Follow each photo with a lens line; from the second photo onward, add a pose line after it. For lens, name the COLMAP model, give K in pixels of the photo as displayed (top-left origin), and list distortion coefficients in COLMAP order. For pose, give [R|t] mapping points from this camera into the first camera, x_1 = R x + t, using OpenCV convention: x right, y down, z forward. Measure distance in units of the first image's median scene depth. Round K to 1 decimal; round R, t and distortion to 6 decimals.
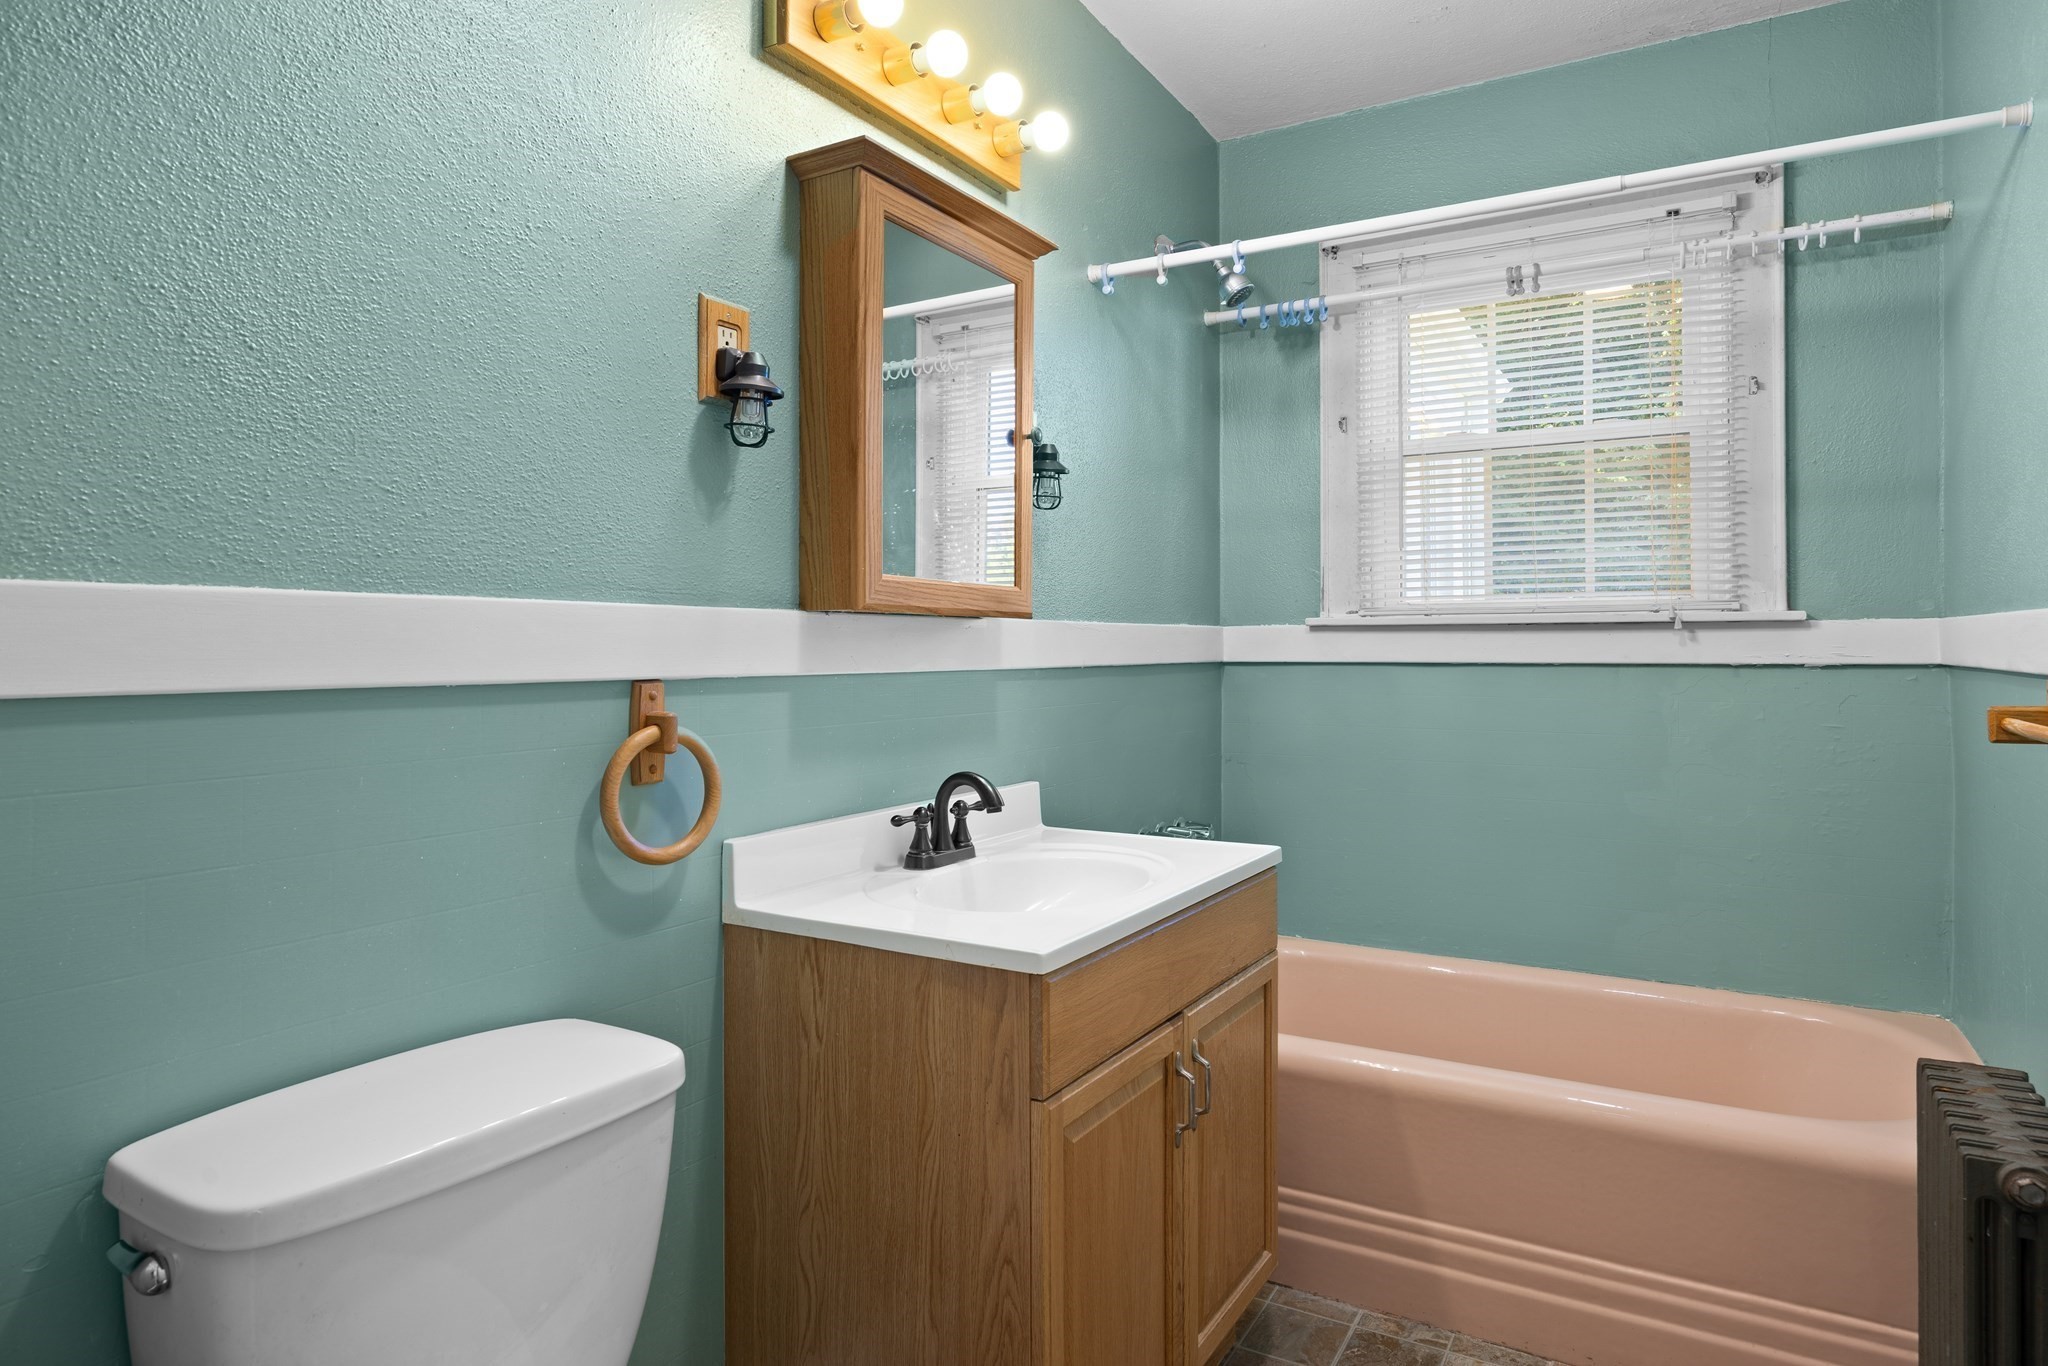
lens RADIAL K [[1203.6, 0, 1022.8], [0, 1203.6, 642.1], [0, 0, 1]] dist [-0.023855, 0.002423]
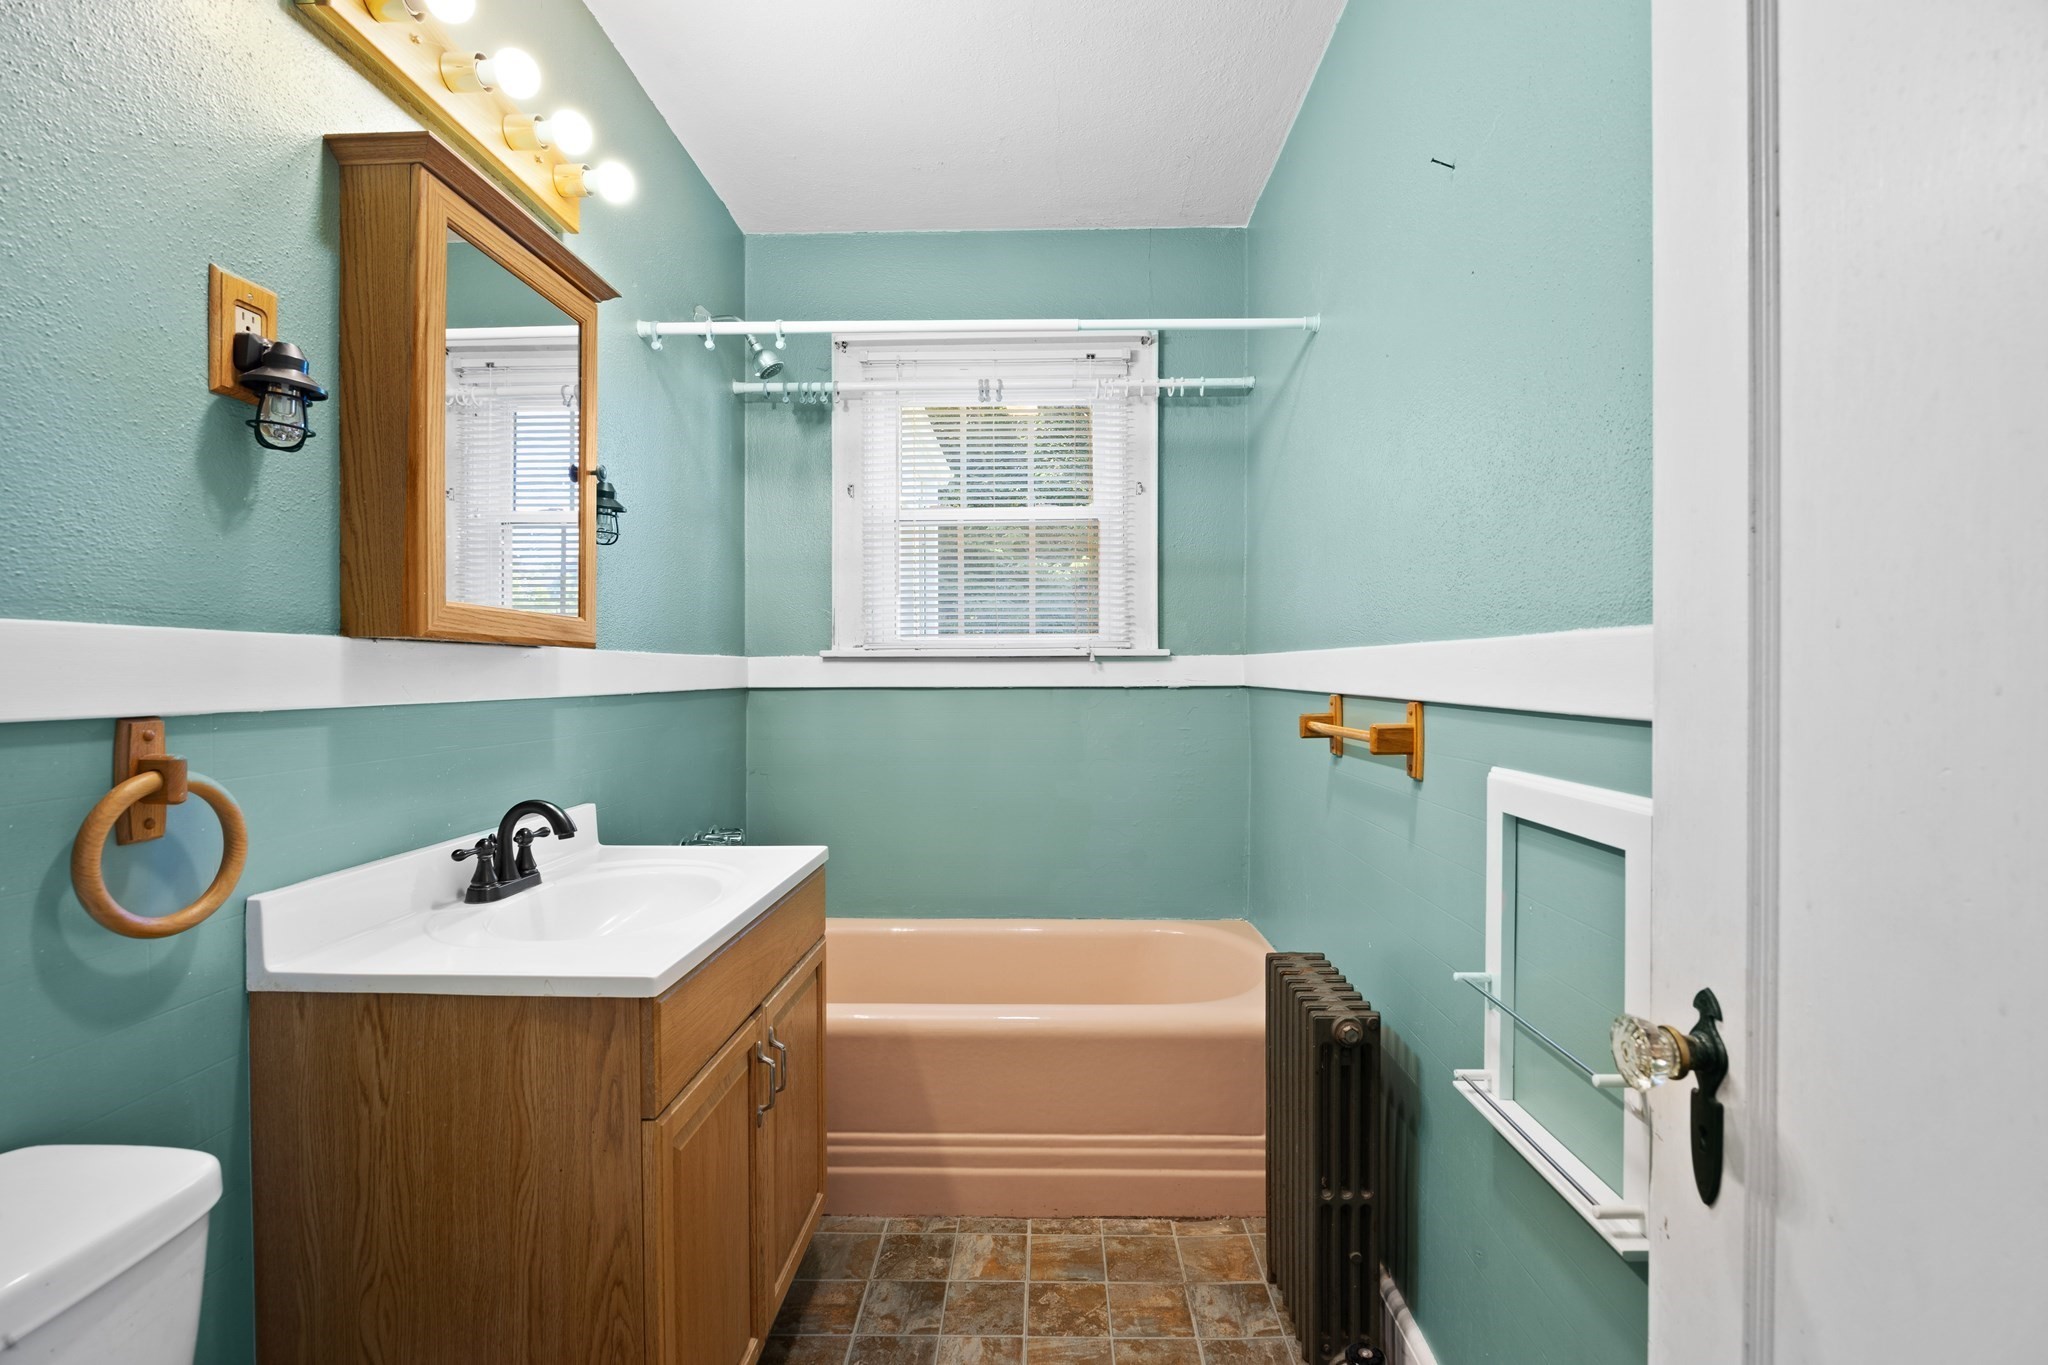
lens RADIAL K [[955.5, 0, 1024.0], [0, 955.5, 682.5], [0, 0, 1]] dist [-0.019558, 0.000857]
pose [[0.872097, -0.005752, 0.489299, -0.081010], [-0.000817, 0.999912, 0.013210, -0.001291], [-0.489332, -0.011920, 0.872016, 0.112358]]
